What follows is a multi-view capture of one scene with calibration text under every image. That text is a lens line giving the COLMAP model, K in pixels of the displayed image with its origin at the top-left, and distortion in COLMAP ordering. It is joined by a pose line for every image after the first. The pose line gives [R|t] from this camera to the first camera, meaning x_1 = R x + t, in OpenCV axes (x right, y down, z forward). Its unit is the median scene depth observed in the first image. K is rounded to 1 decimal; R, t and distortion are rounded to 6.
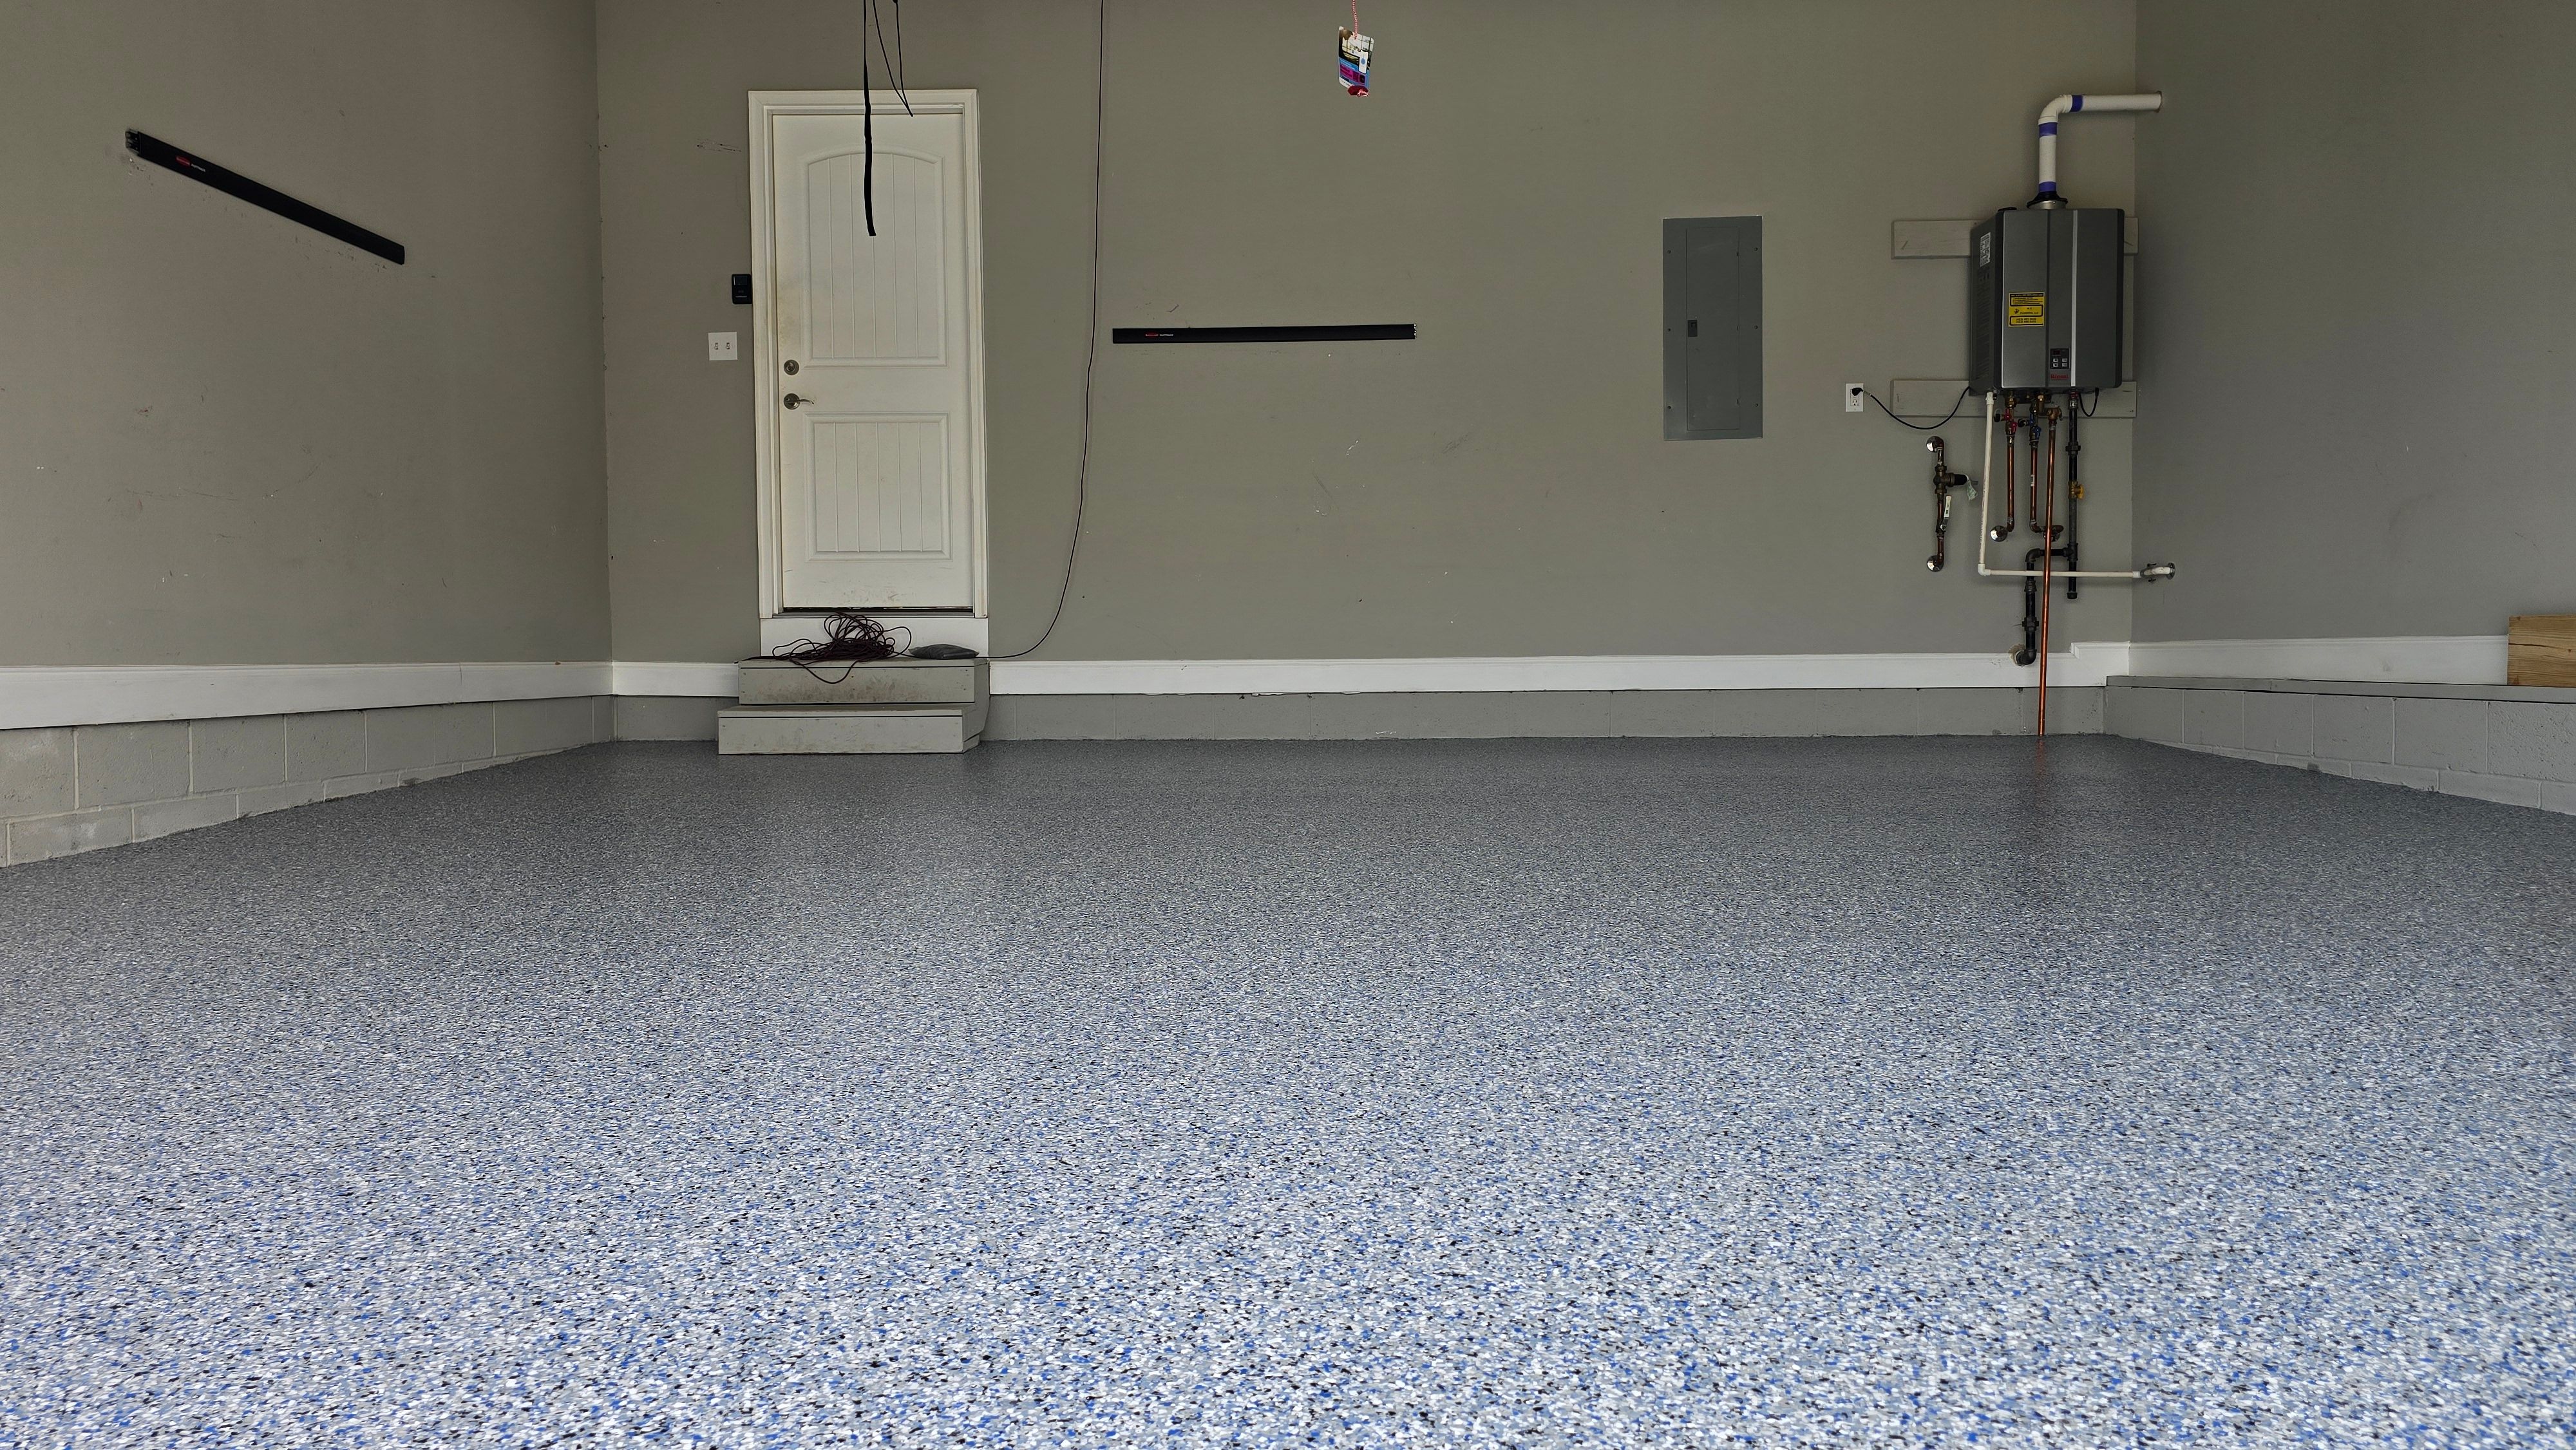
lens RADIAL K [[1734.1, 0, 1271.3], [0, 1734.1, 742.4], [0, 0, 1]] dist [0.061380, -0.059828]
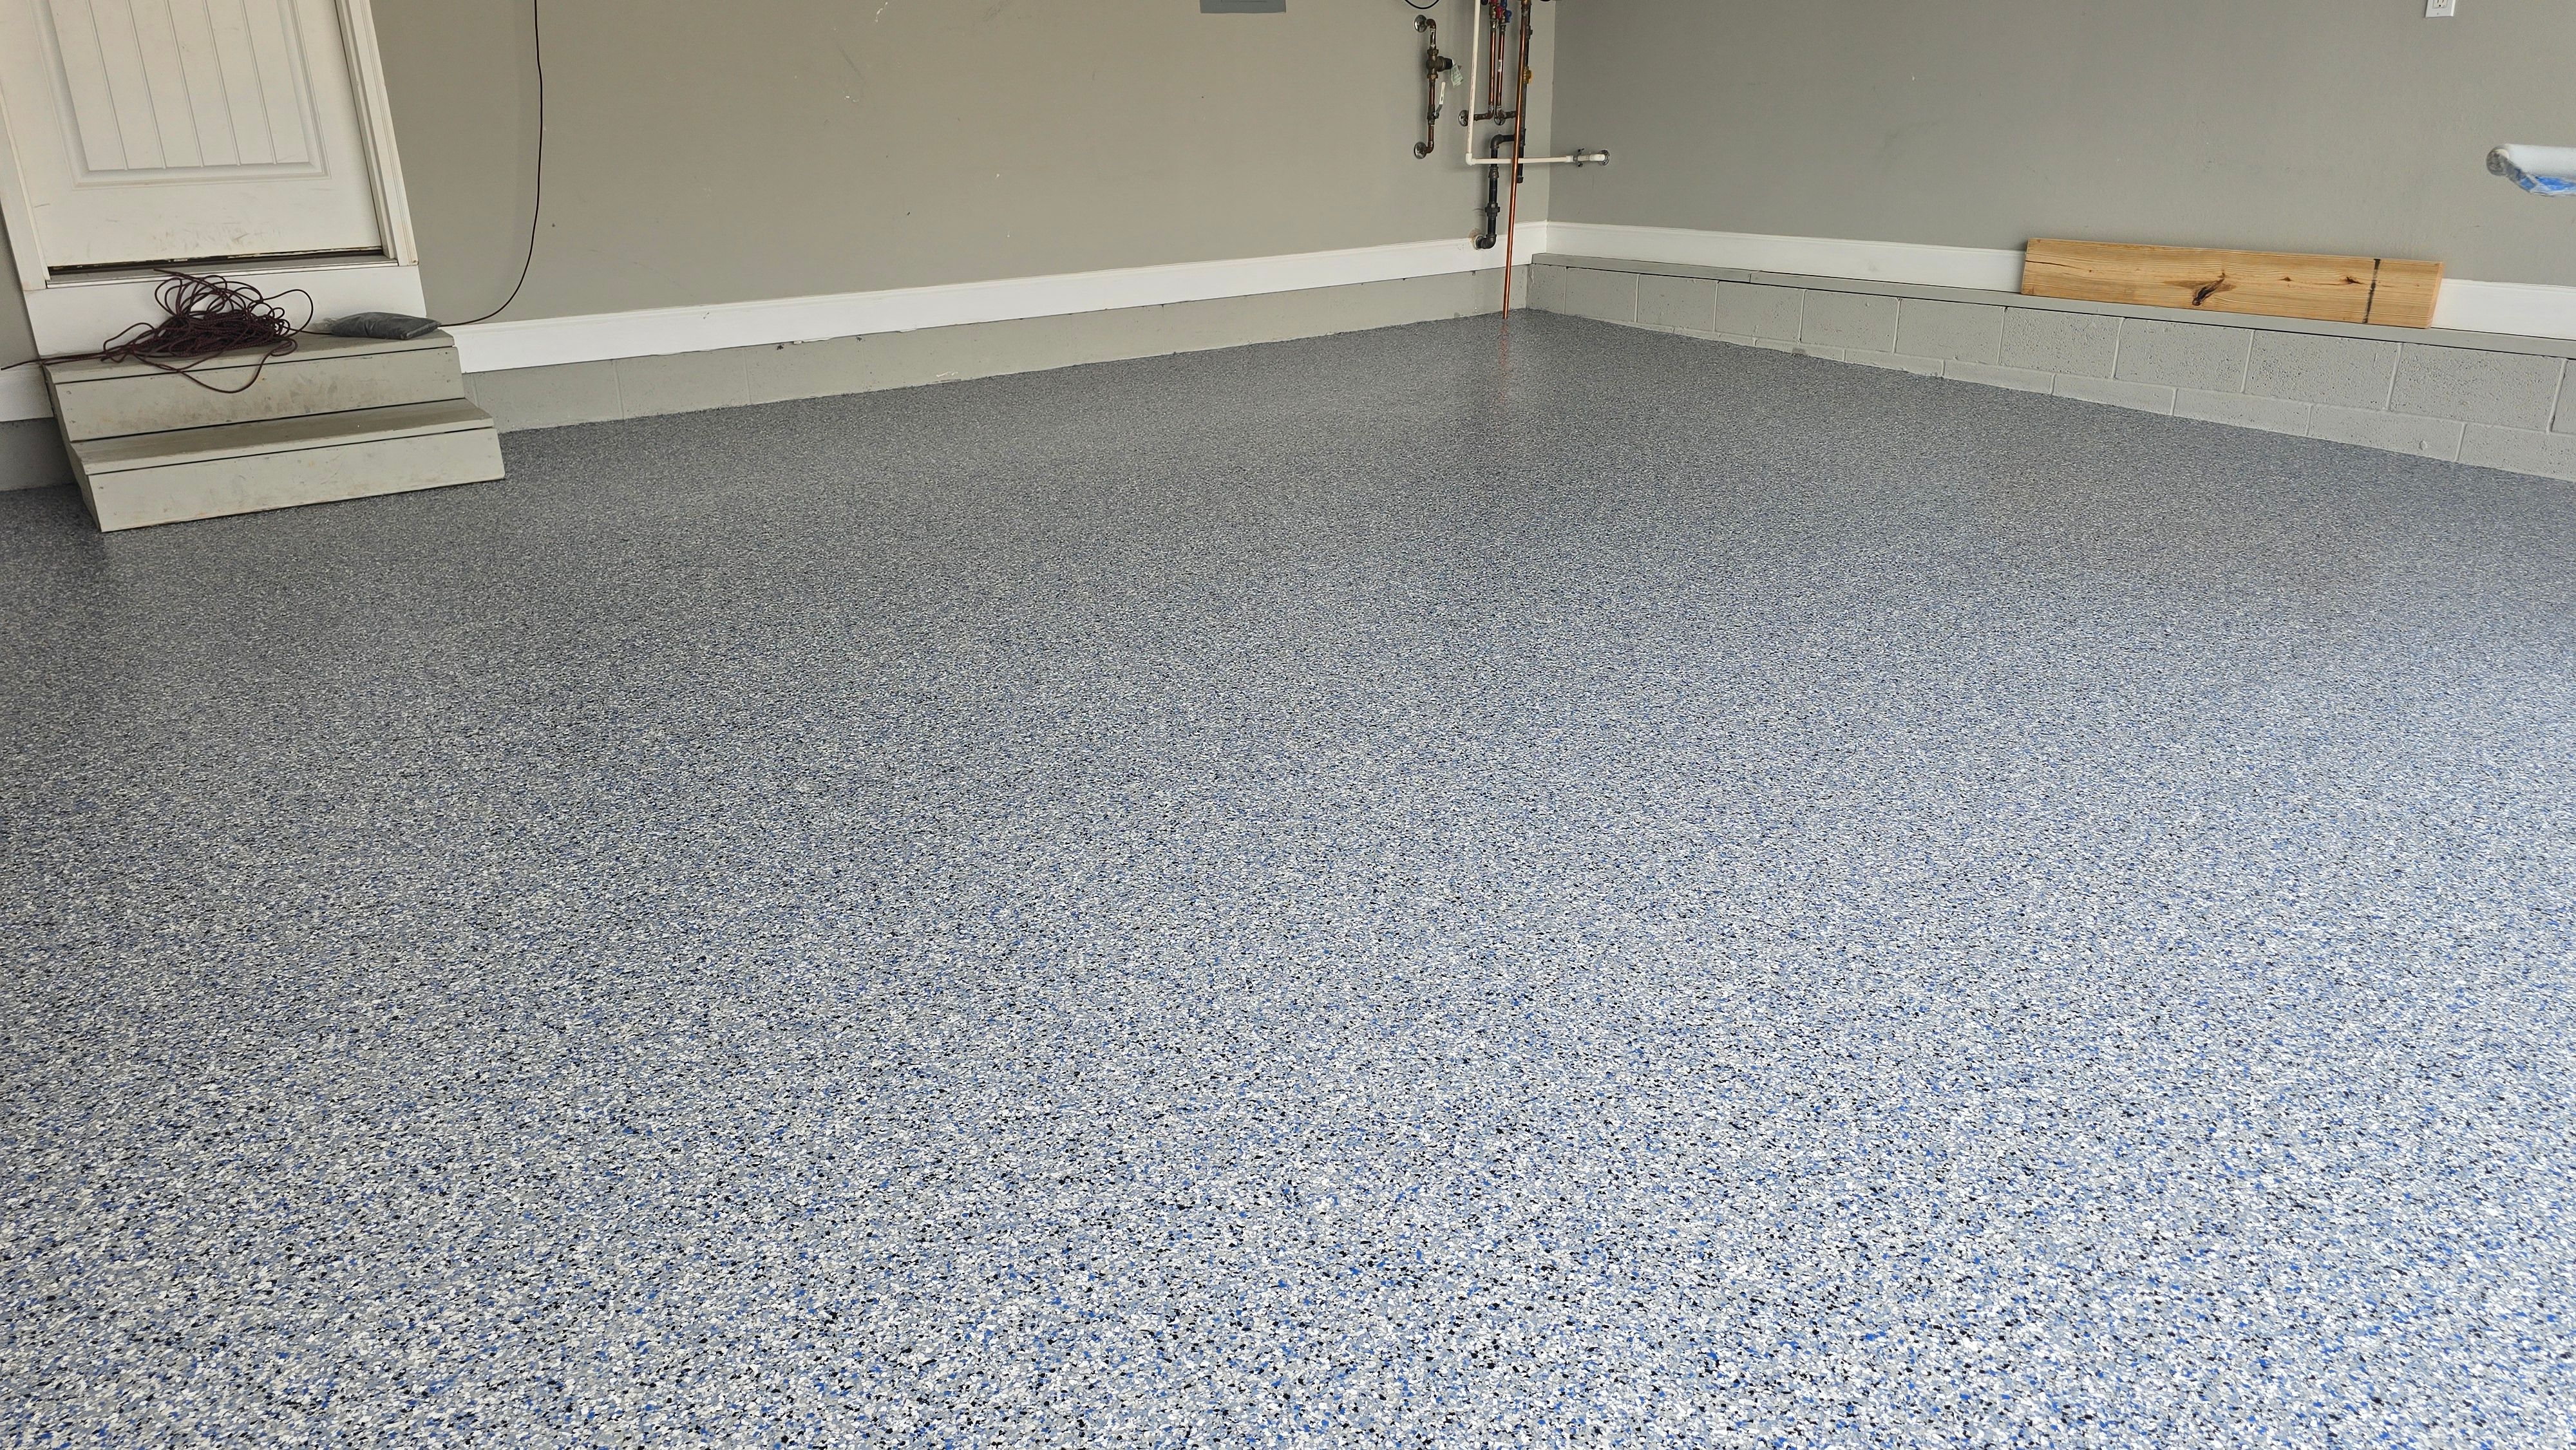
lens RADIAL K [[1734.1, 0, 1287.6], [0, 1734.1, 720.2], [0, 0, 1]] dist [0.061380, -0.059828]
pose [[0.770465, -0.224599, 0.596607, -0.363399], [0.040109, 0.951104, 0.306256, -0.102027], [-0.636220, -0.212030, 0.741800, 0.226881]]
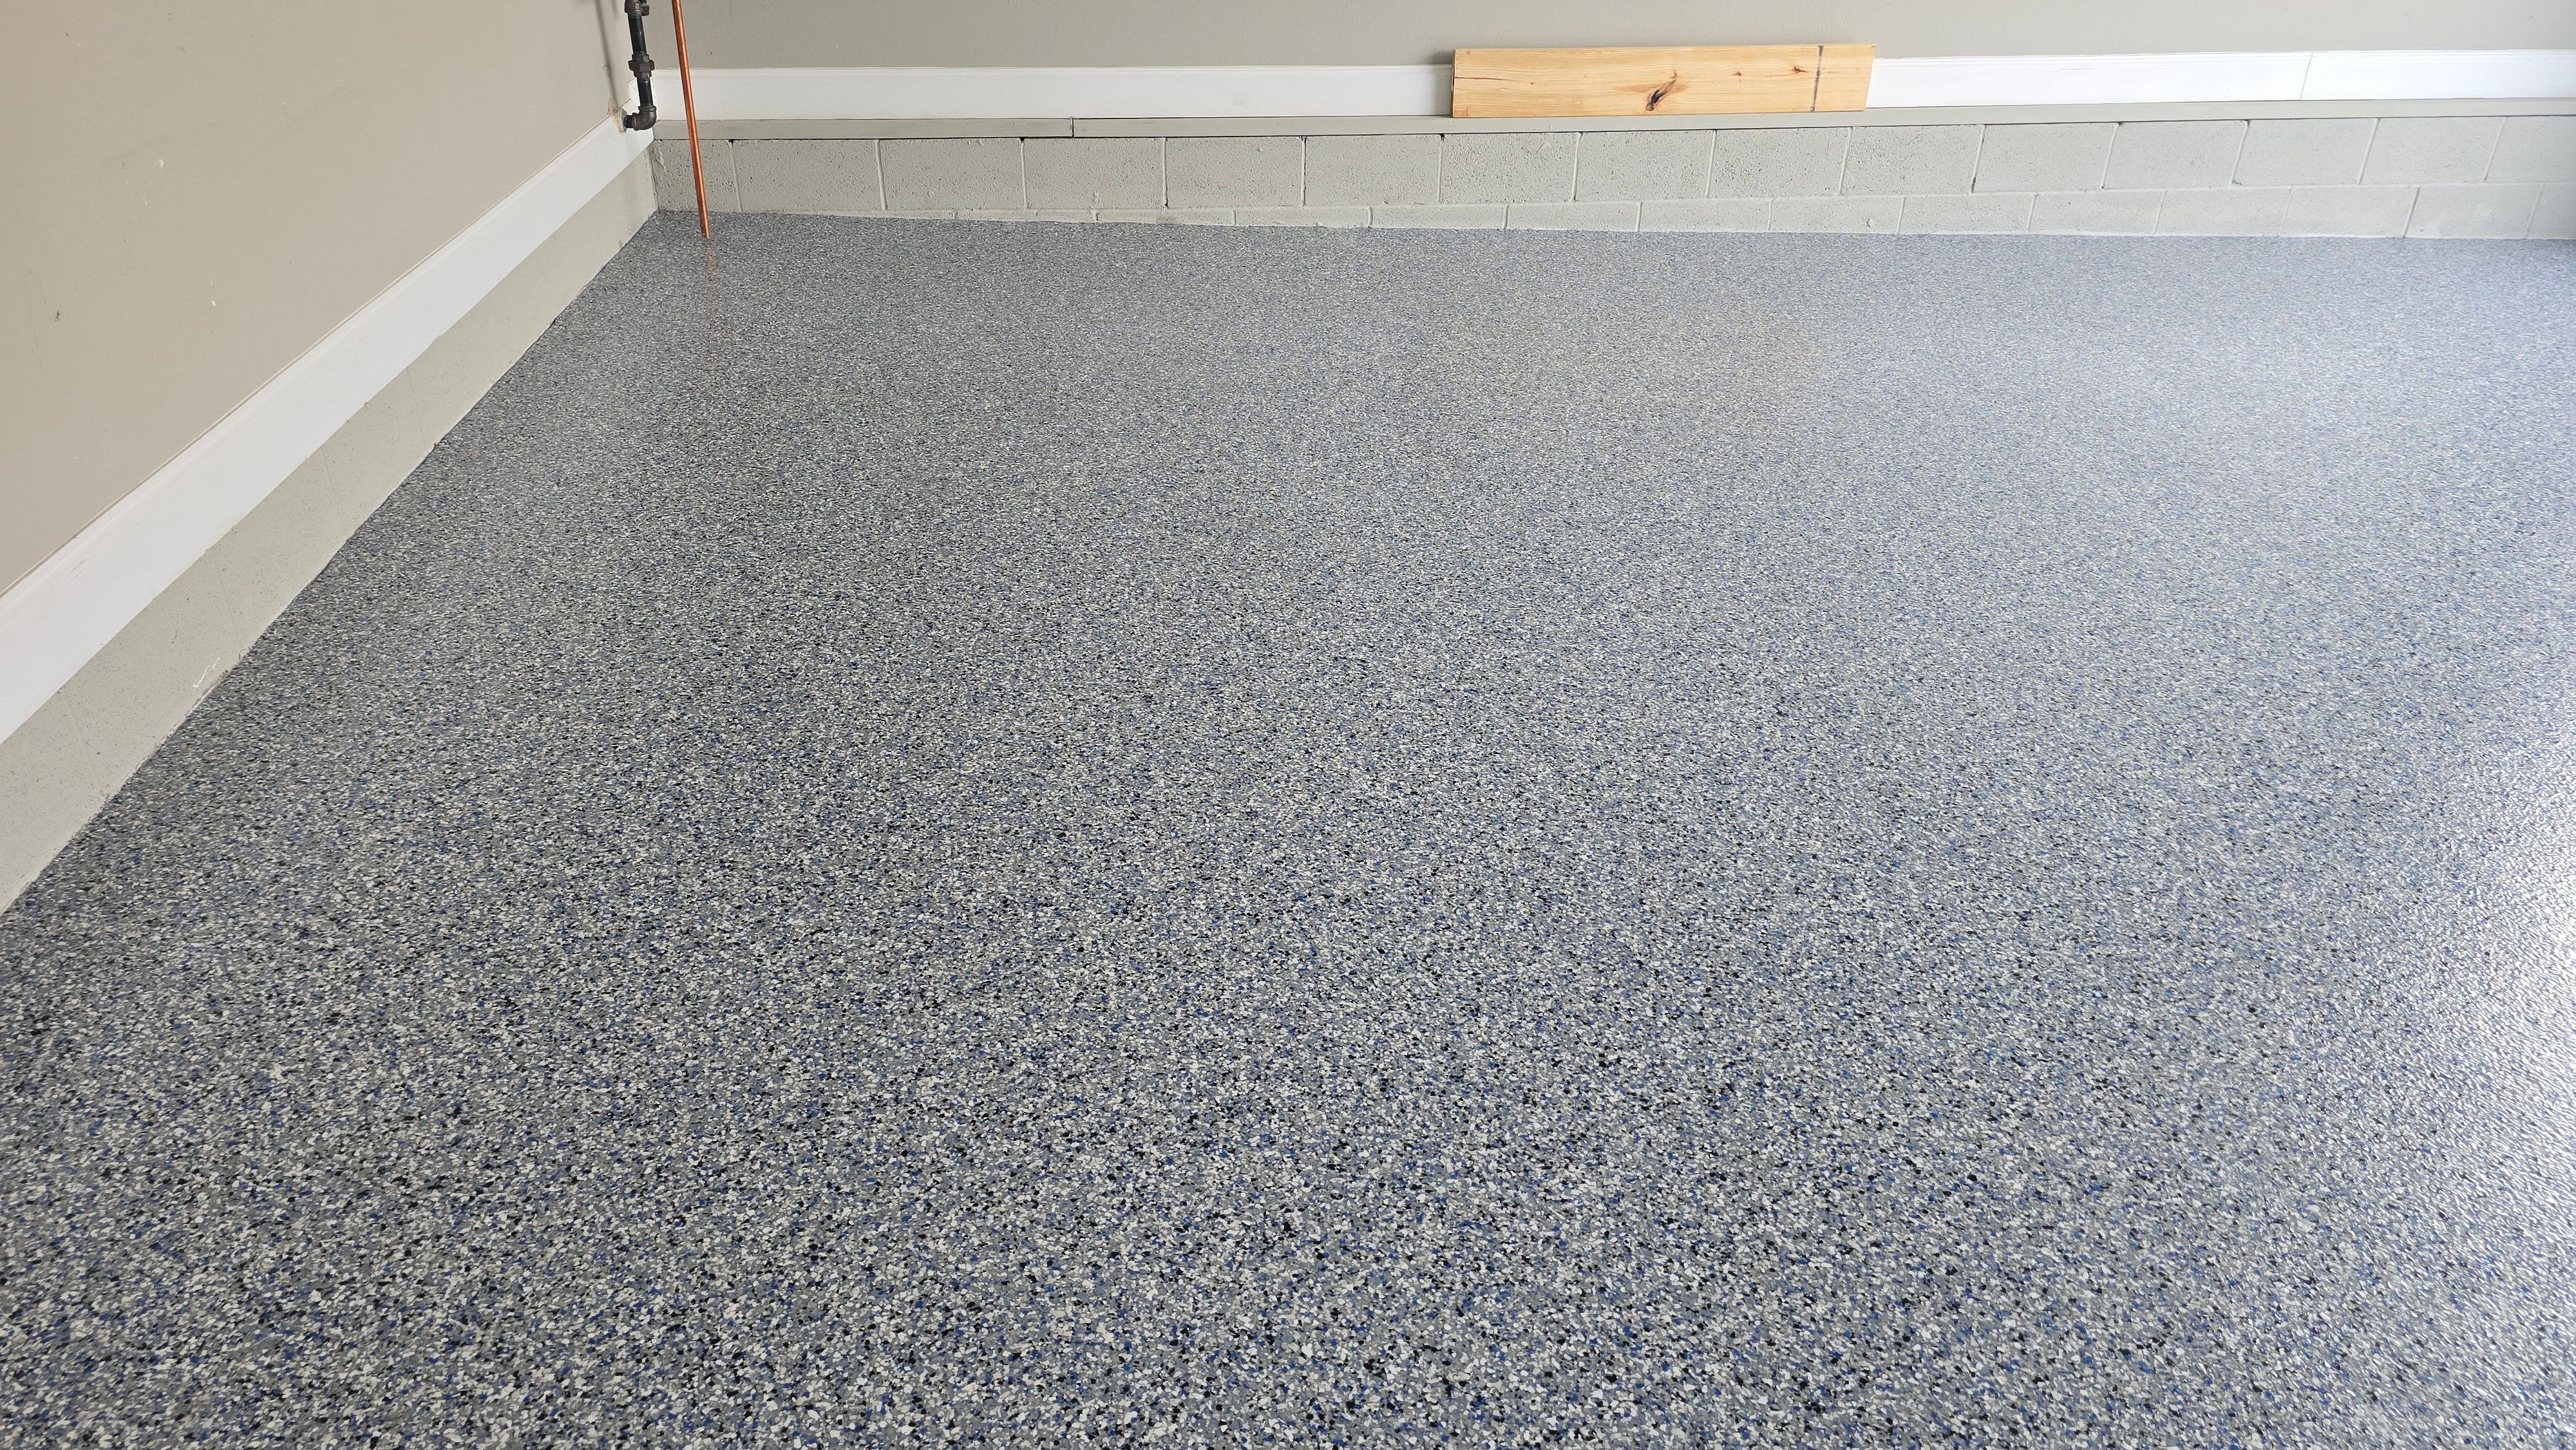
lens RADIAL K [[1734.1, 0, 1293.0], [0, 1734.1, 706.1], [0, 0, 1]] dist [0.061380, -0.059828]
pose [[-0.107896, -0.473073, 0.874391, -0.275317], [0.044484, 0.876348, 0.479621, -0.161202], [-0.993166, 0.090646, -0.073511, 0.827402]]
